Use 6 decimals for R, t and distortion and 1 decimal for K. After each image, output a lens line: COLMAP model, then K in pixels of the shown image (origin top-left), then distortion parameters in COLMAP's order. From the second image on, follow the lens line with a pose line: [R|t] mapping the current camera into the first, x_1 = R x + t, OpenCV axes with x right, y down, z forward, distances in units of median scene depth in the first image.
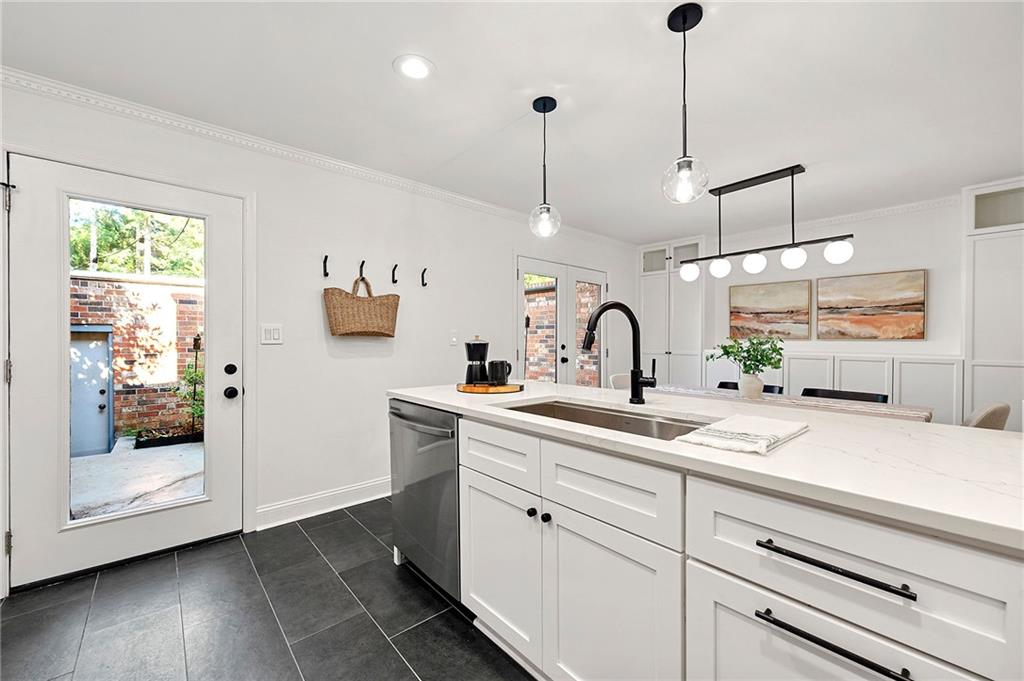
lens RADIAL K [[410.5, 0, 512.3], [0, 410.5, 342.3], [0, 0, 1]] dist [-0.002205, 0.000095]
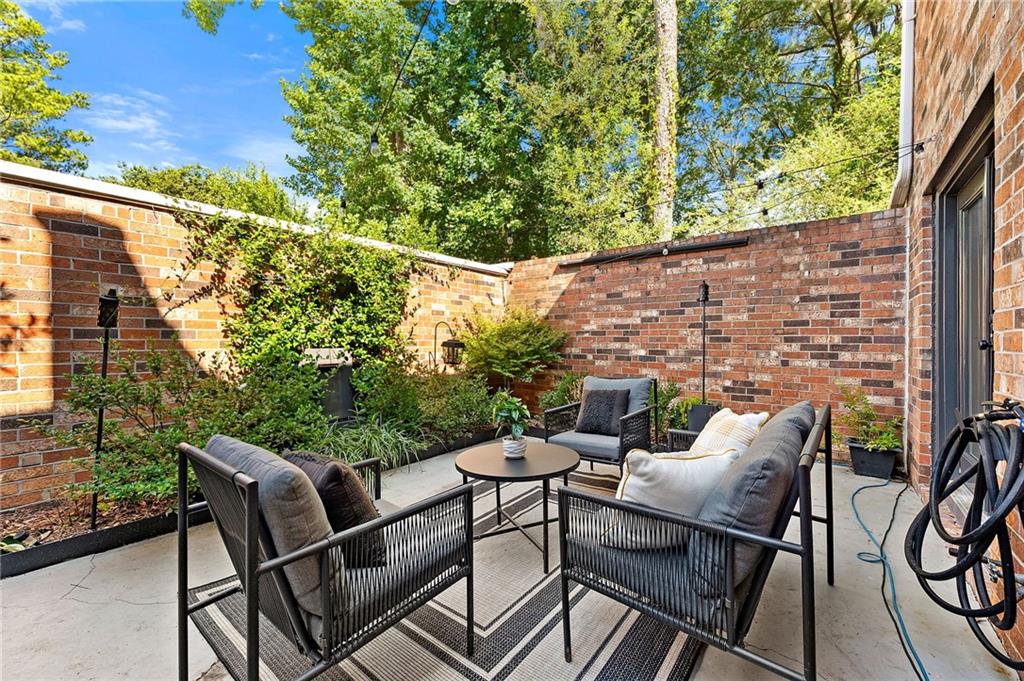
lens RADIAL K [[410.5, 0, 513.1], [0, 410.5, 339.9], [0, 0, 1]] dist [-0.002205, 0.000095]
pose [[0.983996, 0.000485, 0.178190, -0.372926], [0.000530, 0.999984, -0.005644, 0.027636], [-0.178190, 0.005648, 0.983980, 0.440218]]
